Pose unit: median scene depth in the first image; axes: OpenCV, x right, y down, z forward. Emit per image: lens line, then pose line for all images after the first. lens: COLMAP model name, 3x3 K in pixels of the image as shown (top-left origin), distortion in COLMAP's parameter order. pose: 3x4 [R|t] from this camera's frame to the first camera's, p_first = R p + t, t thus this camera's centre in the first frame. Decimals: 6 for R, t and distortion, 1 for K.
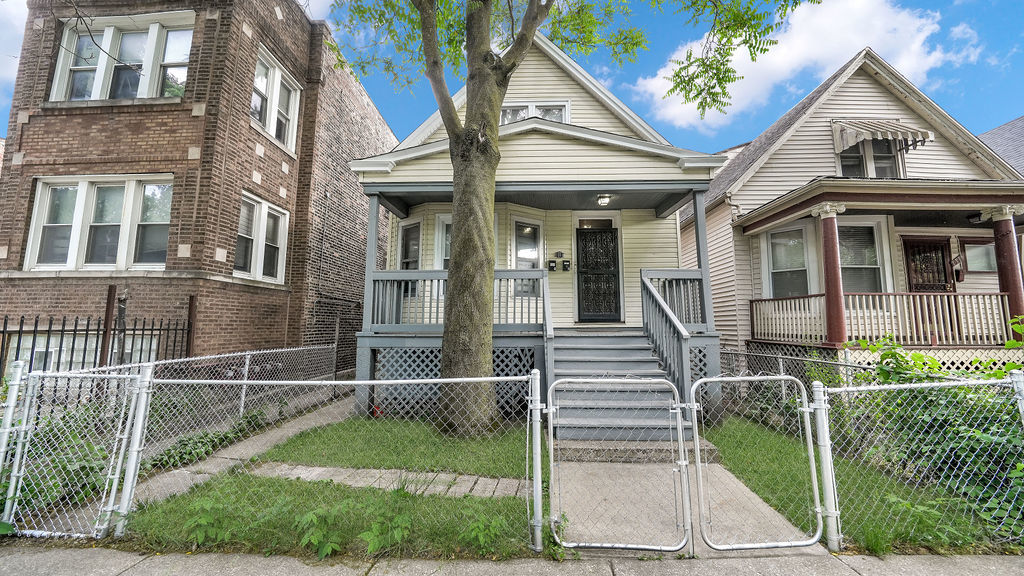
lens RADIAL K [[358.5, 0, 518.2], [0, 358.5, 287.3], [0, 0, 1]] dist [-0.014196, 0.000047]
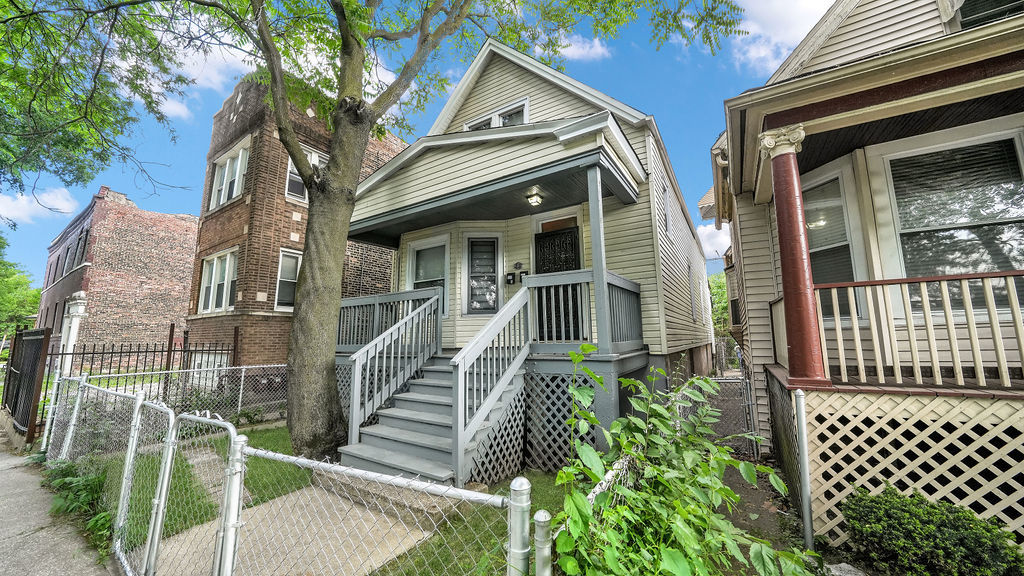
lens RADIAL K [[358.5, 0, 515.9], [0, 358.5, 286.6], [0, 0, 1]] dist [-0.014196, 0.000047]
pose [[0.861659, -0.086175, -0.500117, 0.662840], [0.067539, 0.996184, -0.055287, 0.014411], [0.502973, 0.013861, 0.864191, 0.244408]]
